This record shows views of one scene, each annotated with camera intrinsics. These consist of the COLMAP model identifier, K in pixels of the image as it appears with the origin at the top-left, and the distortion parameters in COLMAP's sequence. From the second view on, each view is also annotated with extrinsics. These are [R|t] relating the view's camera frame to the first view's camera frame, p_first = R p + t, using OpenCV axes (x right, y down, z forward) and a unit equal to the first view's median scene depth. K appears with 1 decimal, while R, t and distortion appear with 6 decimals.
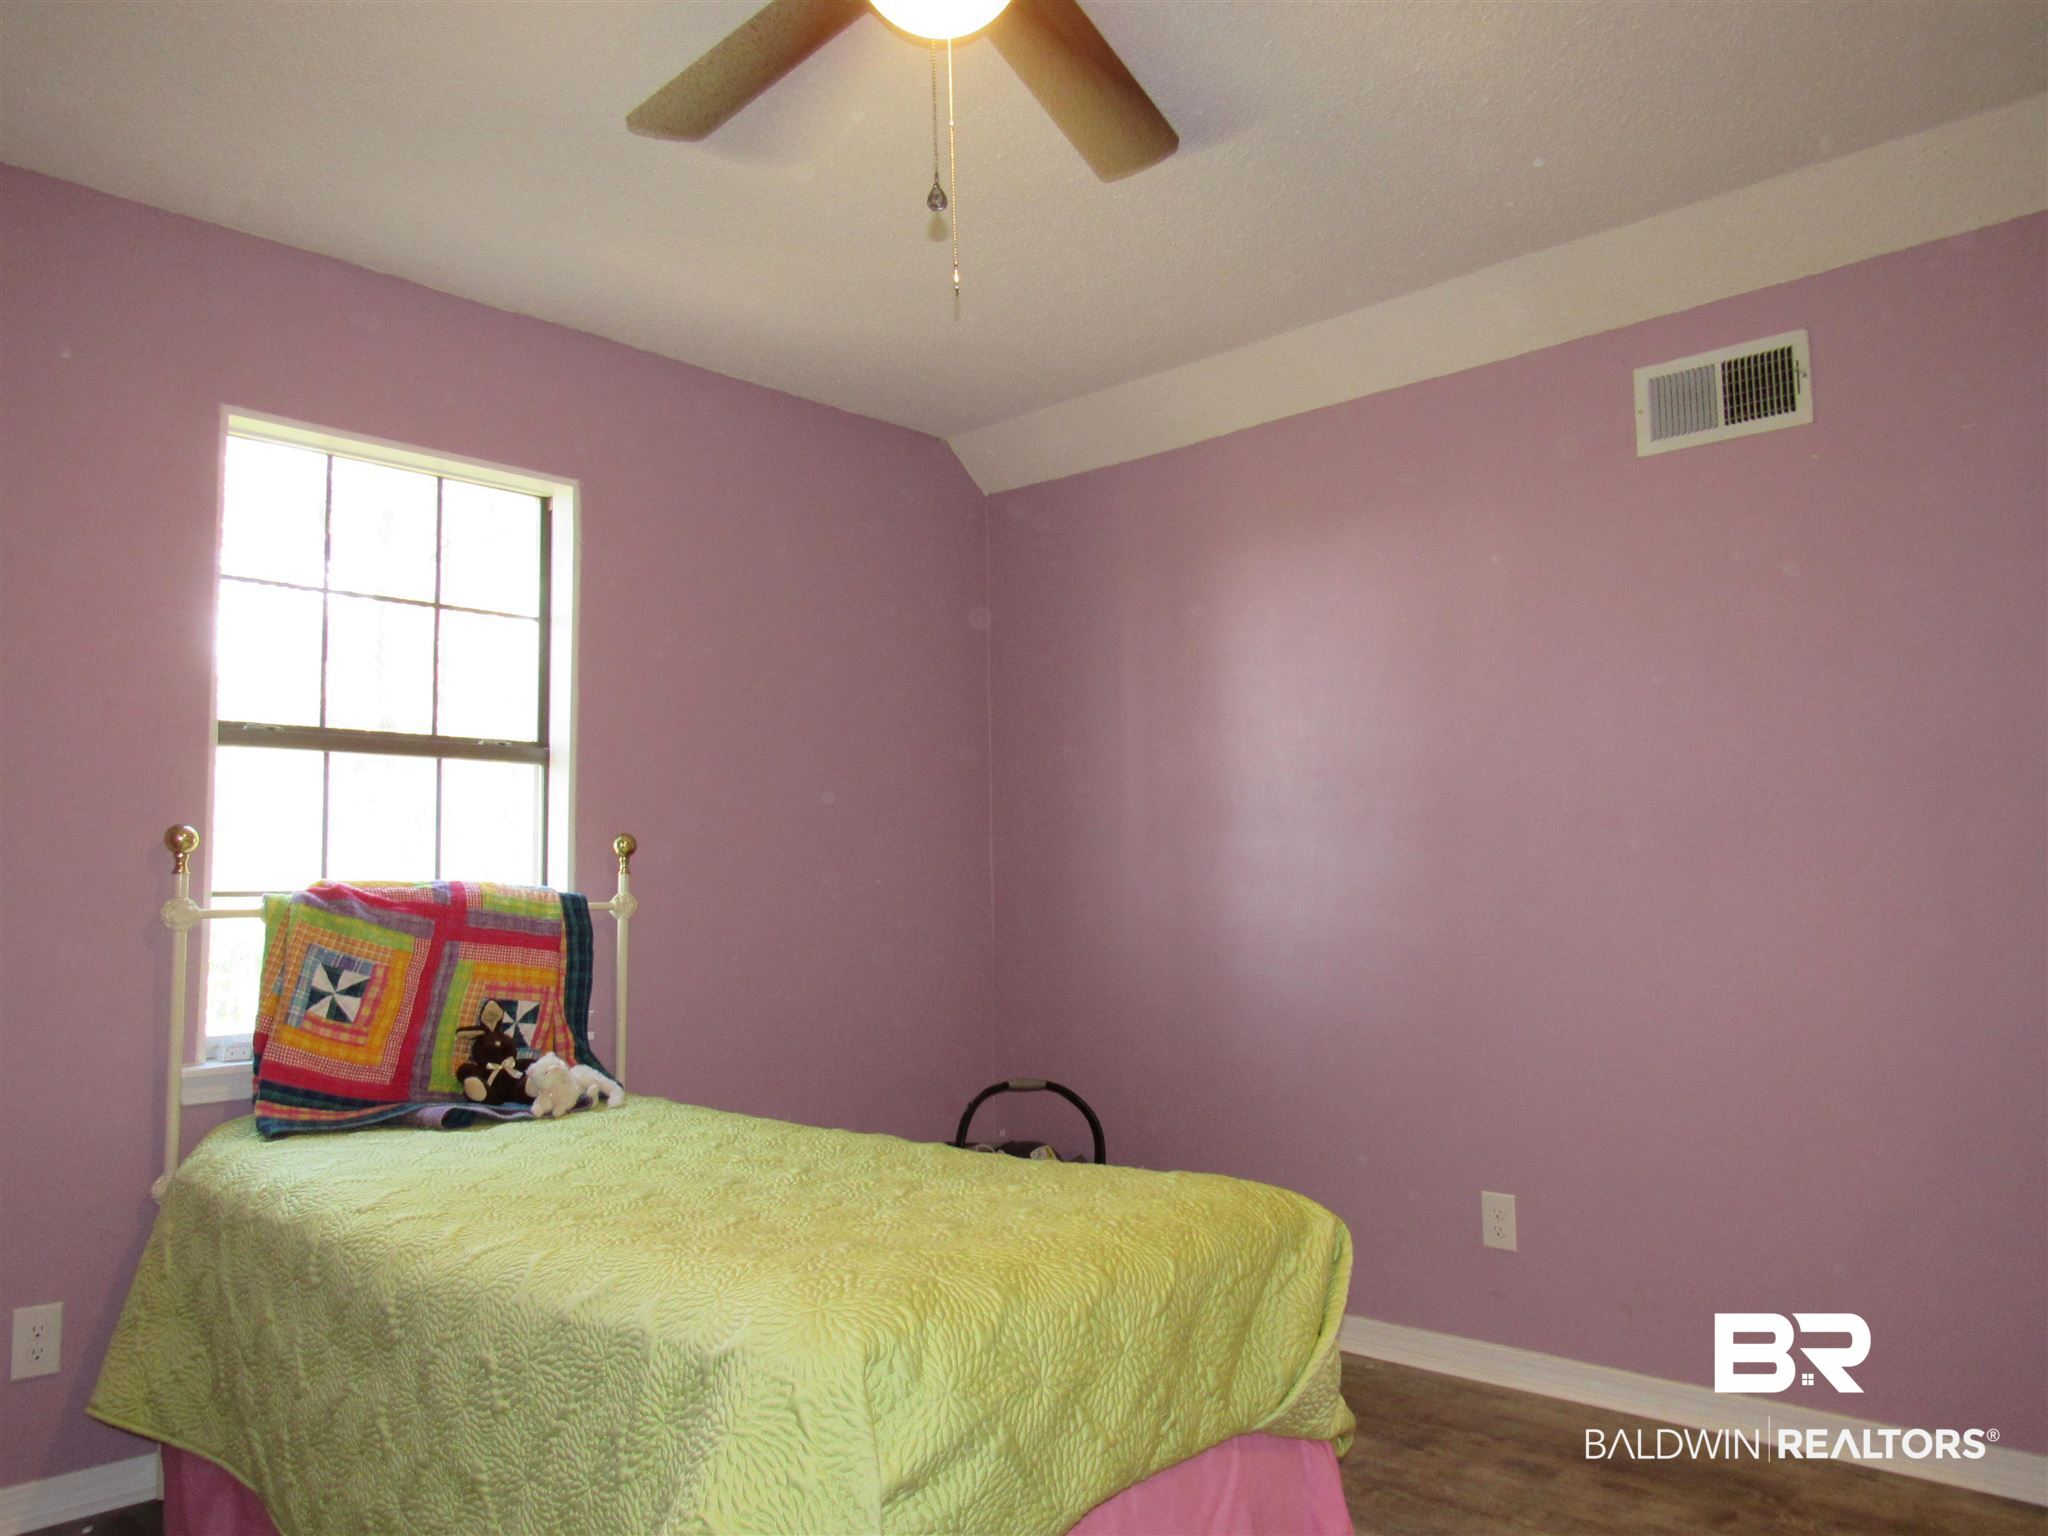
lens RADIAL K [[1468.1, 0, 1017.8], [0, 1468.1, 765.8], [0, 0, 1]] dist [-0.020180, -0.005897]
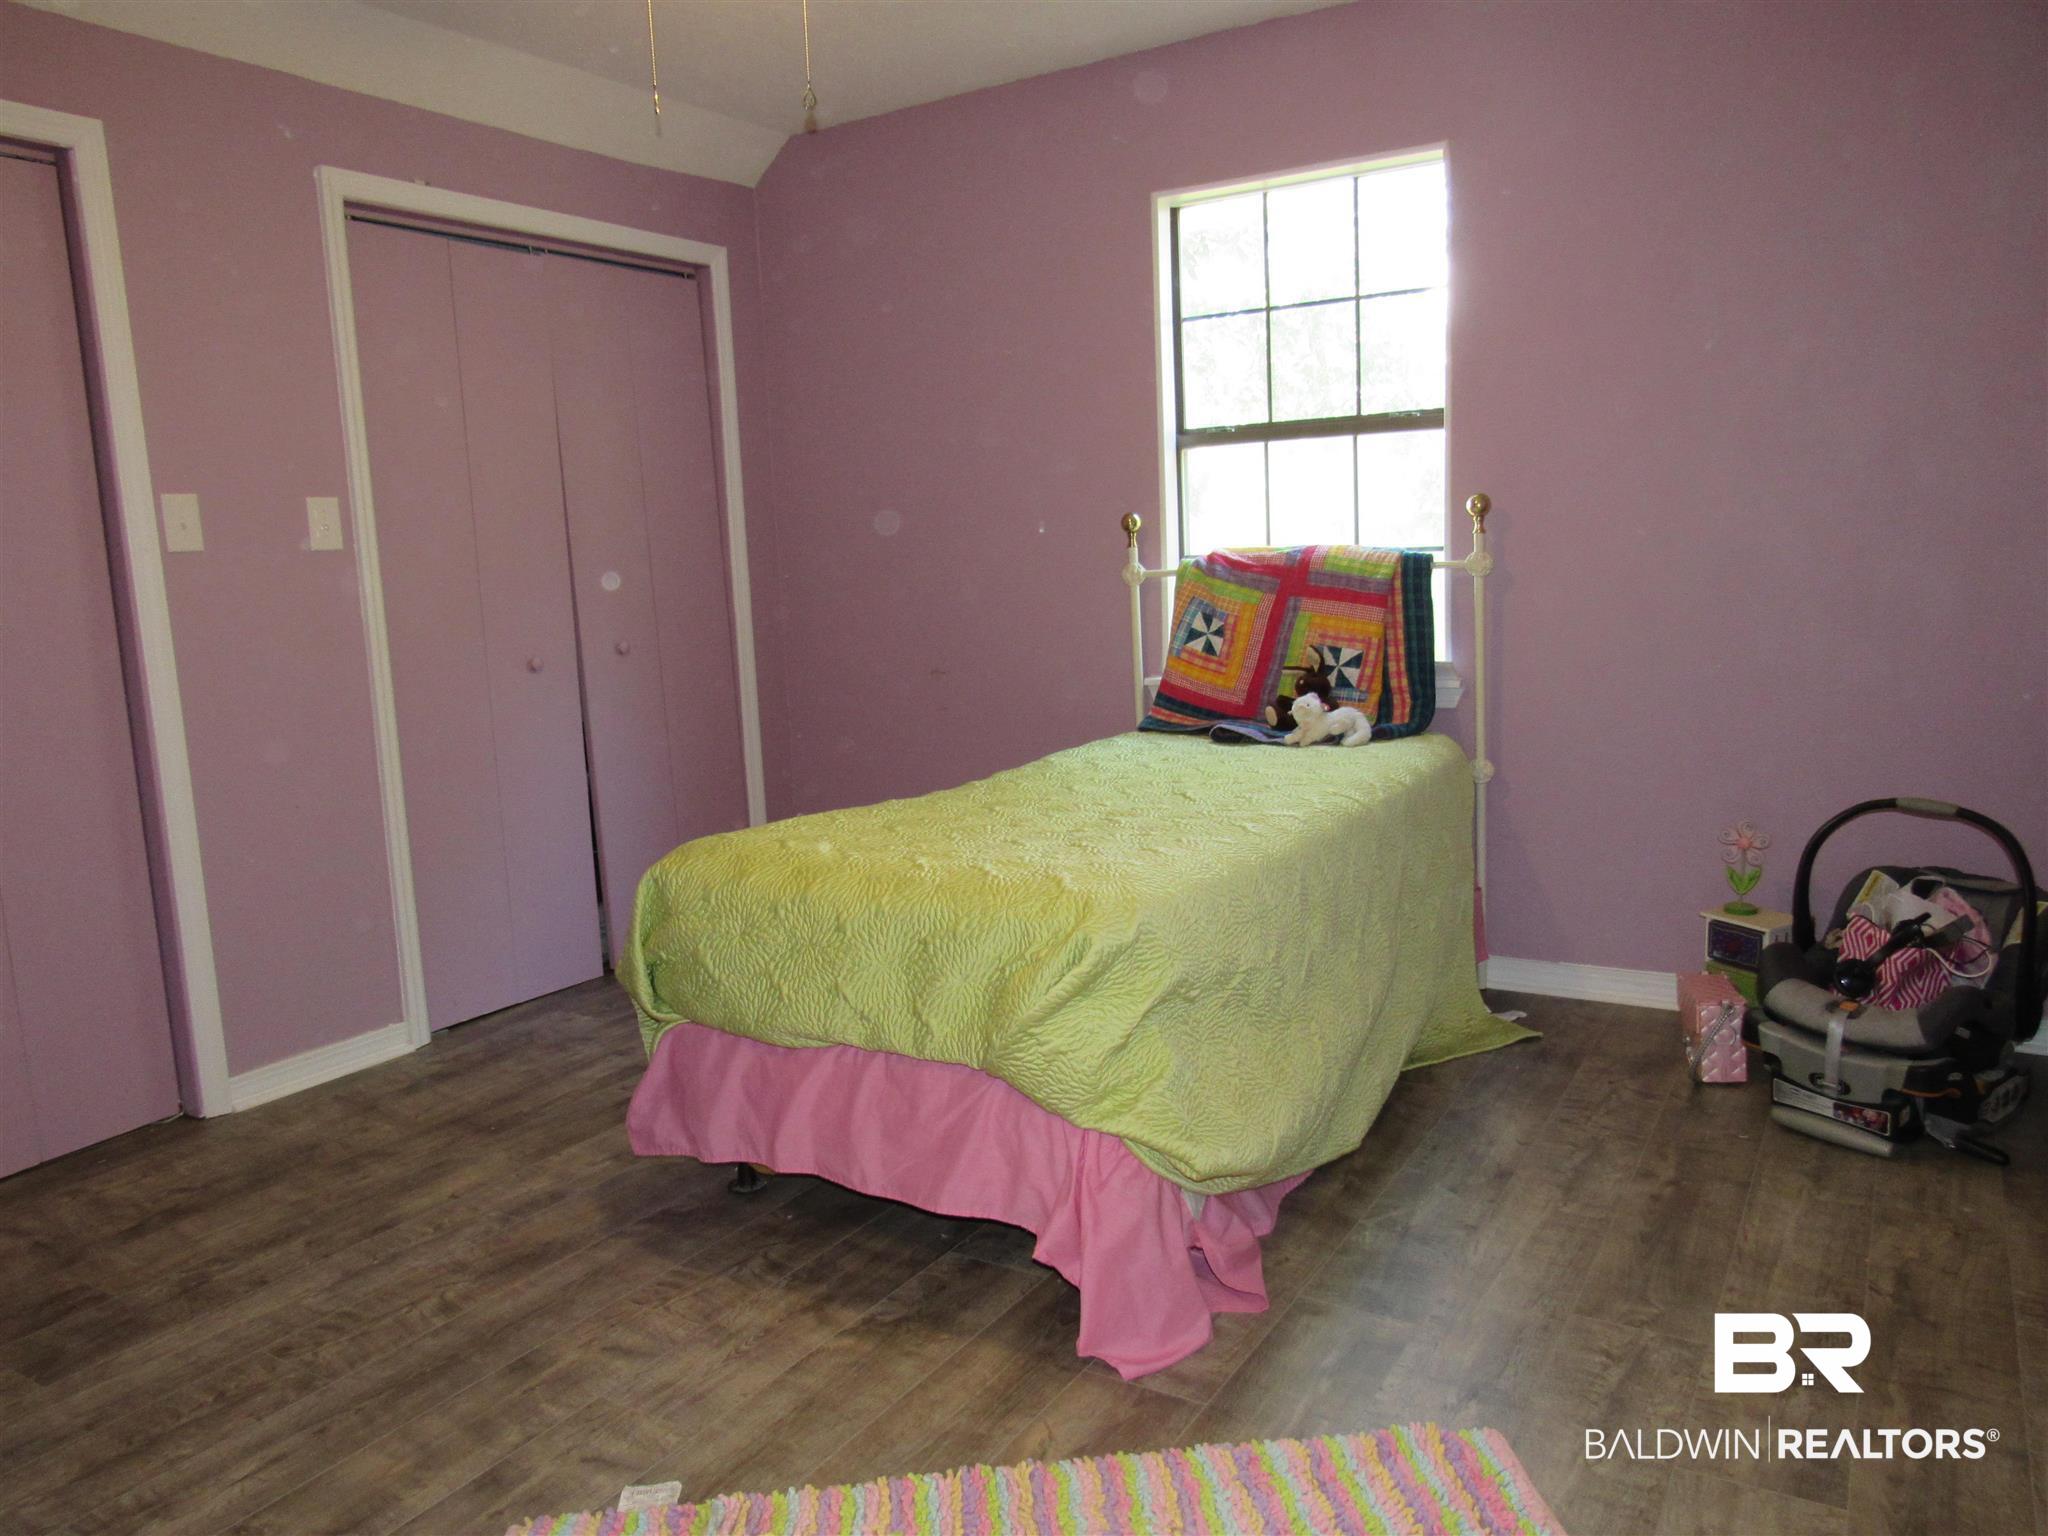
lens RADIAL K [[1468.1, 0, 1011.0], [0, 1468.1, 770.6], [0, 0, 1]] dist [-0.020180, -0.005897]
pose [[0.191038, 0.152868, -0.969606, 0.778010], [0.126528, 0.975723, 0.178761, 0.012607], [0.973394, -0.156832, 0.167059, 0.537046]]
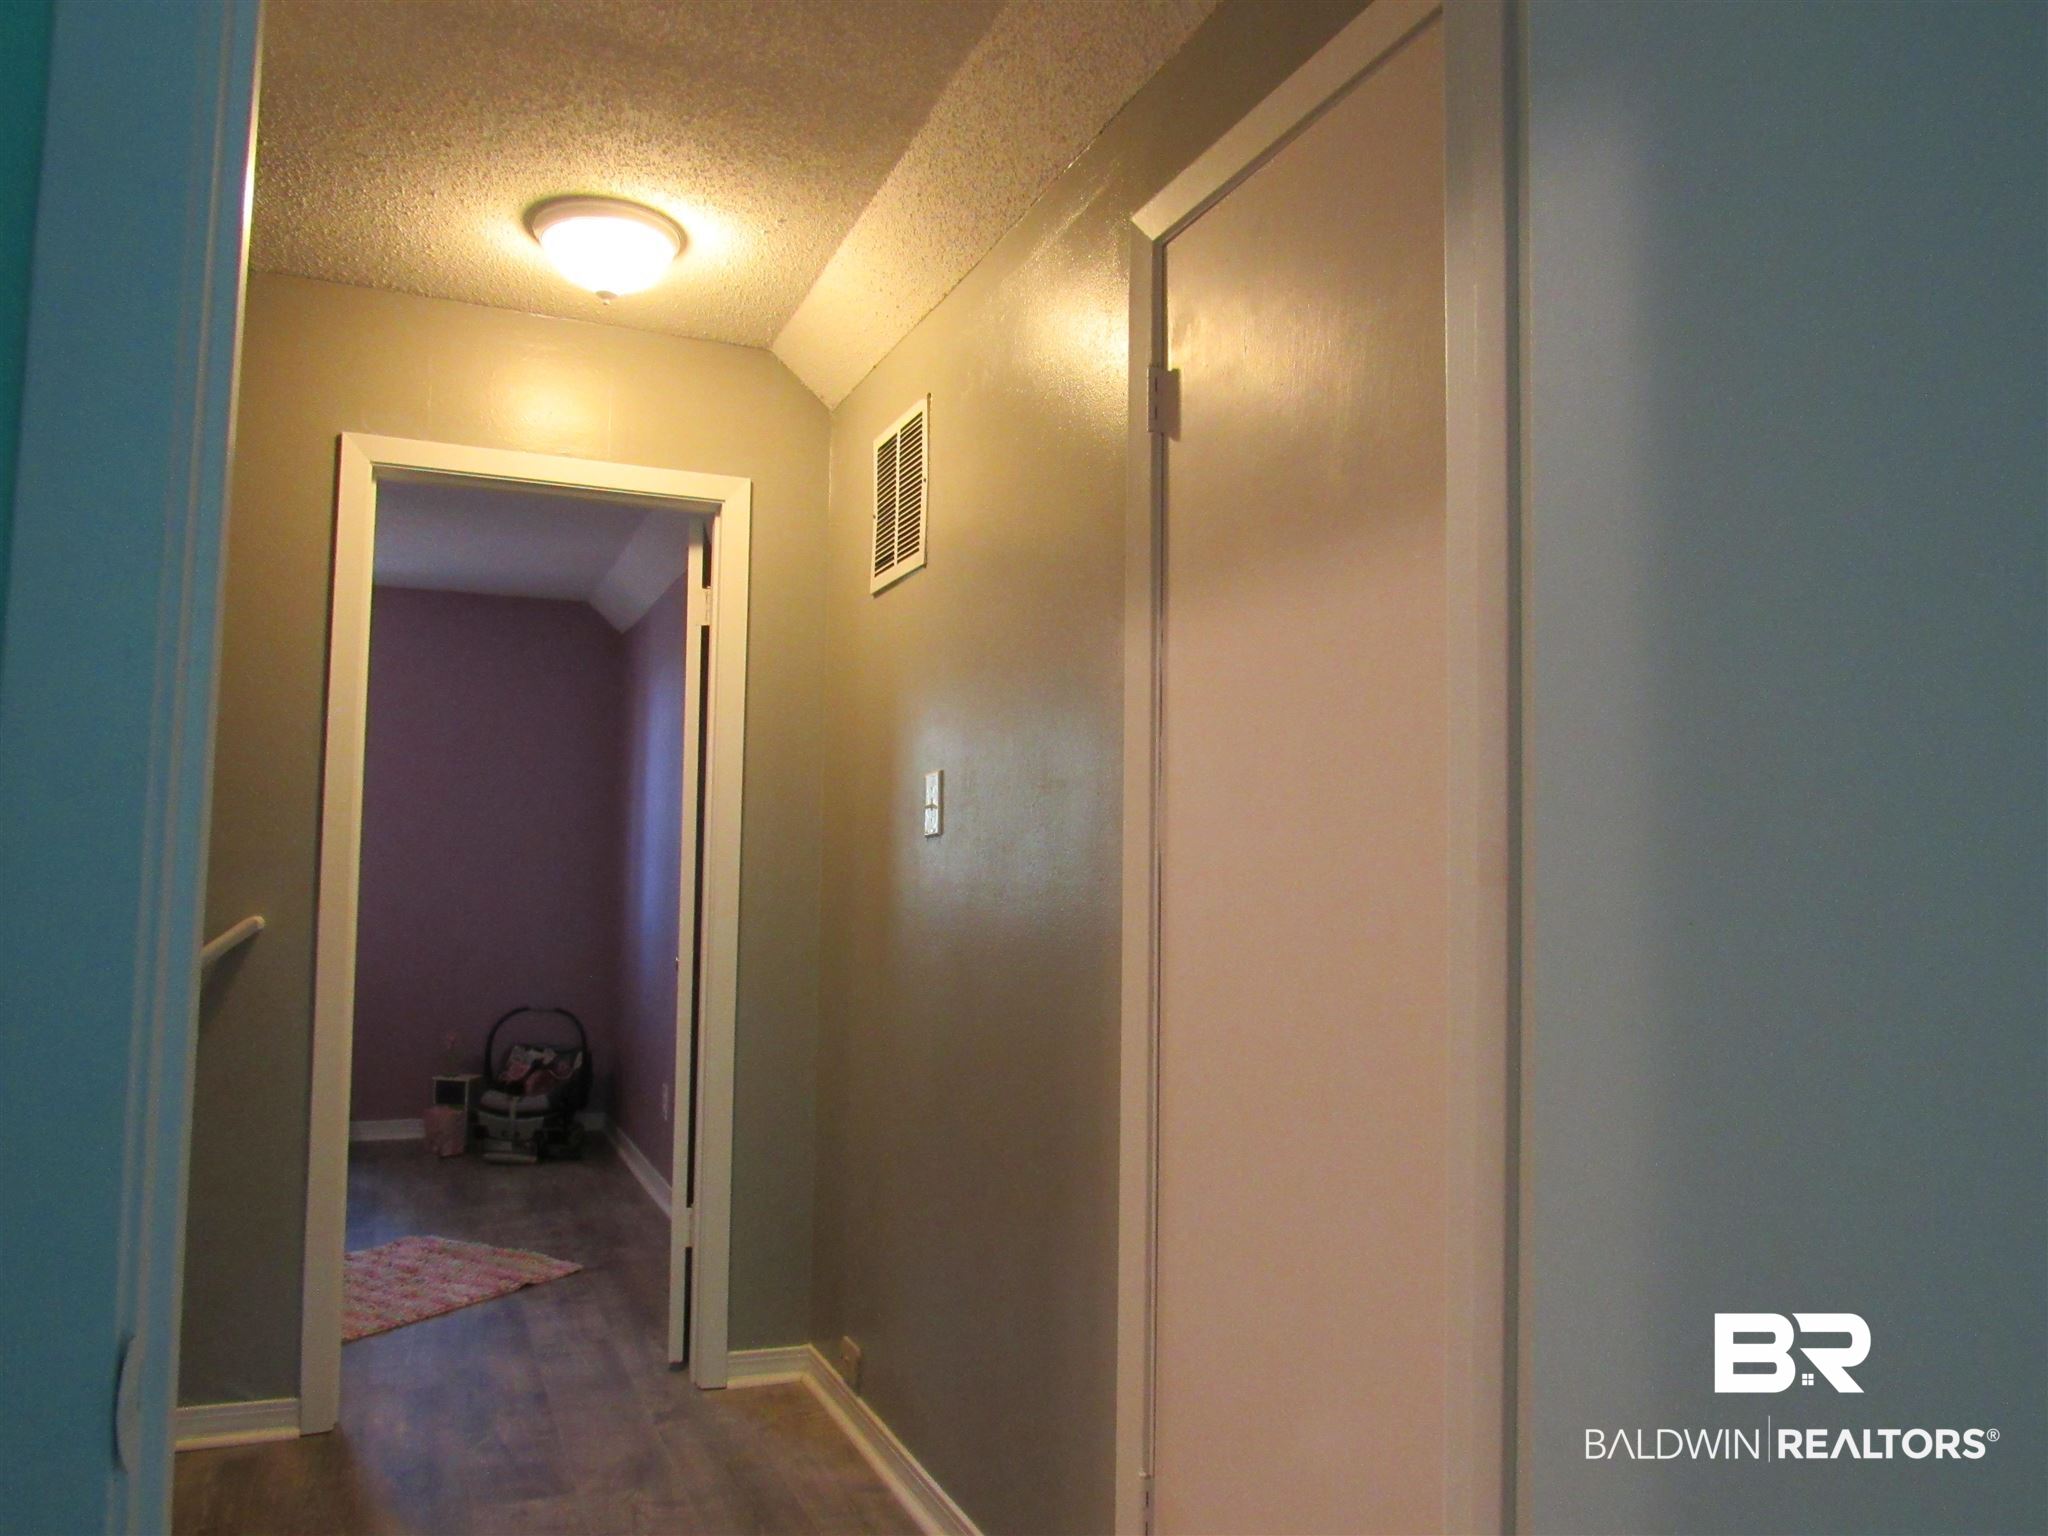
lens RADIAL K [[1468.1, 0, 1017.1], [0, 1468.1, 771.3], [0, 0, 1]] dist [-0.020180, -0.005897]
pose [[0.914865, -0.000588, -0.403760, 1.448190], [0.006063, 0.999906, 0.012281, -0.083549], [0.403714, -0.013683, 0.914783, -0.363231]]
